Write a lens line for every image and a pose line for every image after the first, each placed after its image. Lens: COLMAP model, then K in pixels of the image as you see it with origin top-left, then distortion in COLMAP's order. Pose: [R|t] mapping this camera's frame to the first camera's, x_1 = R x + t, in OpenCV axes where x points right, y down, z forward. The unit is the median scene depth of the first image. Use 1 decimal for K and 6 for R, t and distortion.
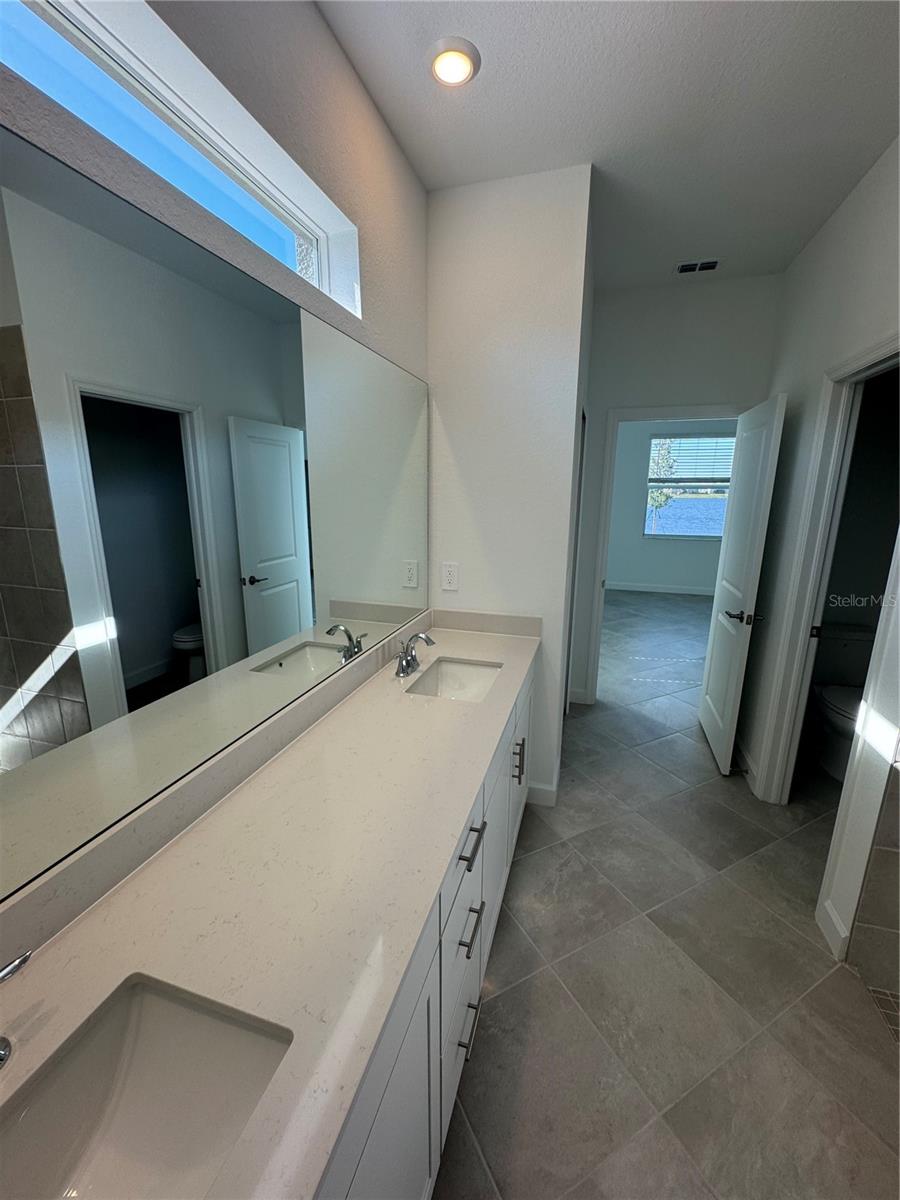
lens RADIAL K [[478.7, 0, 450.0], [0, 478.7, 600.0], [0, 0, 1]] dist [0.001129, 0.000275]
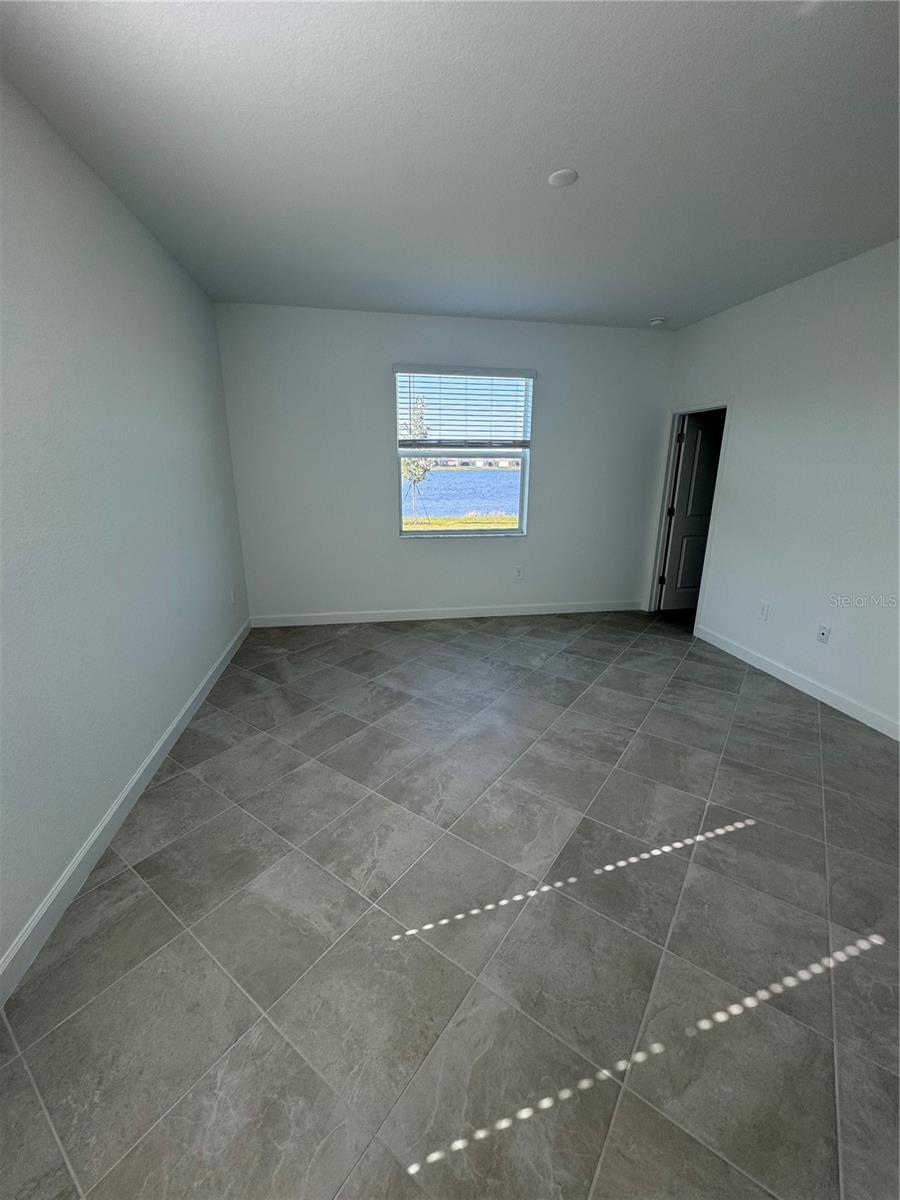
lens RADIAL K [[478.7, 0, 450.0], [0, 478.7, 600.0], [0, 0, 1]] dist [0.001129, 0.000275]
pose [[0.890035, -0.124514, 0.438560, 0.180007], [0.100753, 0.991916, 0.077148, -0.091982], [-0.444620, -0.024478, 0.895385, 0.418858]]
